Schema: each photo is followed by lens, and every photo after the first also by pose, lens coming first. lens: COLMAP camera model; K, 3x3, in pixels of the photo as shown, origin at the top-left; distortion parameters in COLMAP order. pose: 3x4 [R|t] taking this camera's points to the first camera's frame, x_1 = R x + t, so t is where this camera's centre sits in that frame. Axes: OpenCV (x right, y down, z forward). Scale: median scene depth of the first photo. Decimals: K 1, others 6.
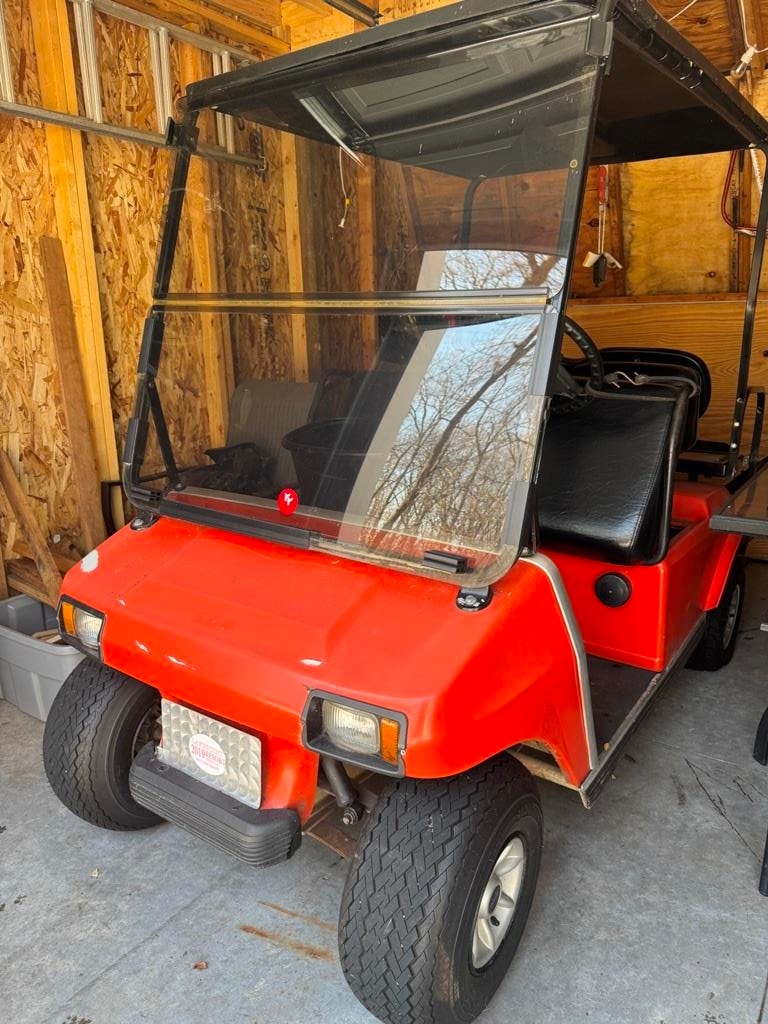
lens RADIAL K [[720.2, 0, 389.9], [0, 720.2, 514.6], [0, 0, 1]] dist [0.013608, -0.026107]
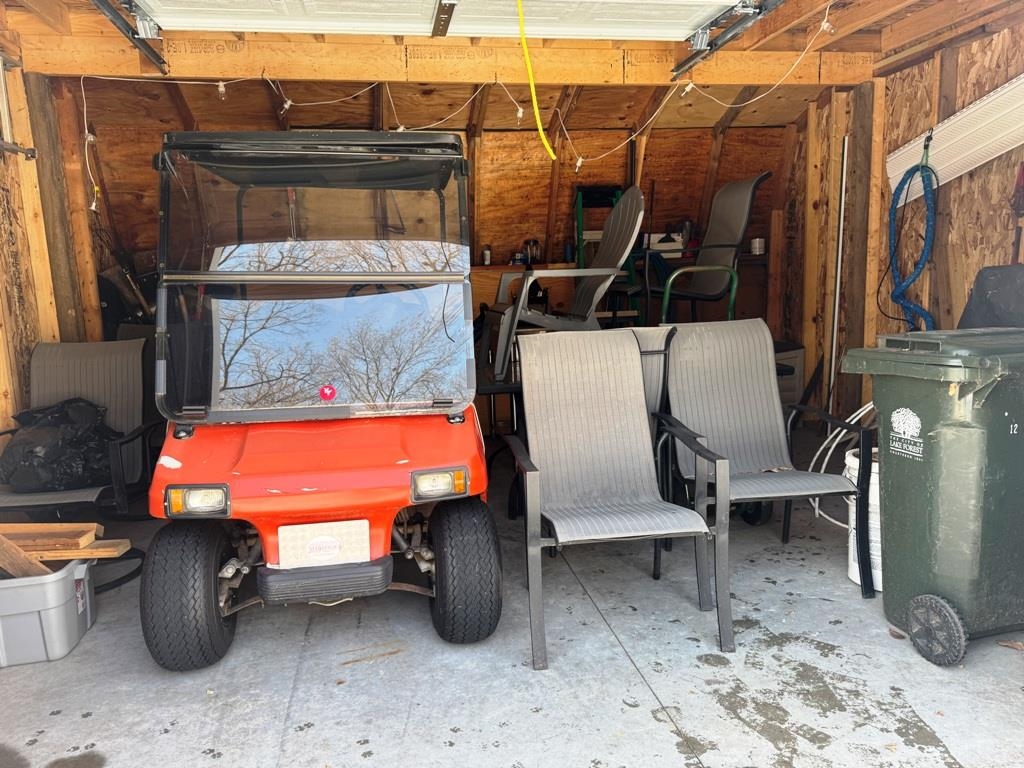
lens RADIAL K [[720.2, 0, 507.1], [0, 720.2, 383.0], [0, 0, 1]] dist [0.013608, -0.026107]
pose [[0.711088, -0.106310, 0.695019, -0.410872], [0.195227, 0.979487, -0.049918, 0.050795], [-0.675455, 0.171182, 0.717256, -0.200283]]
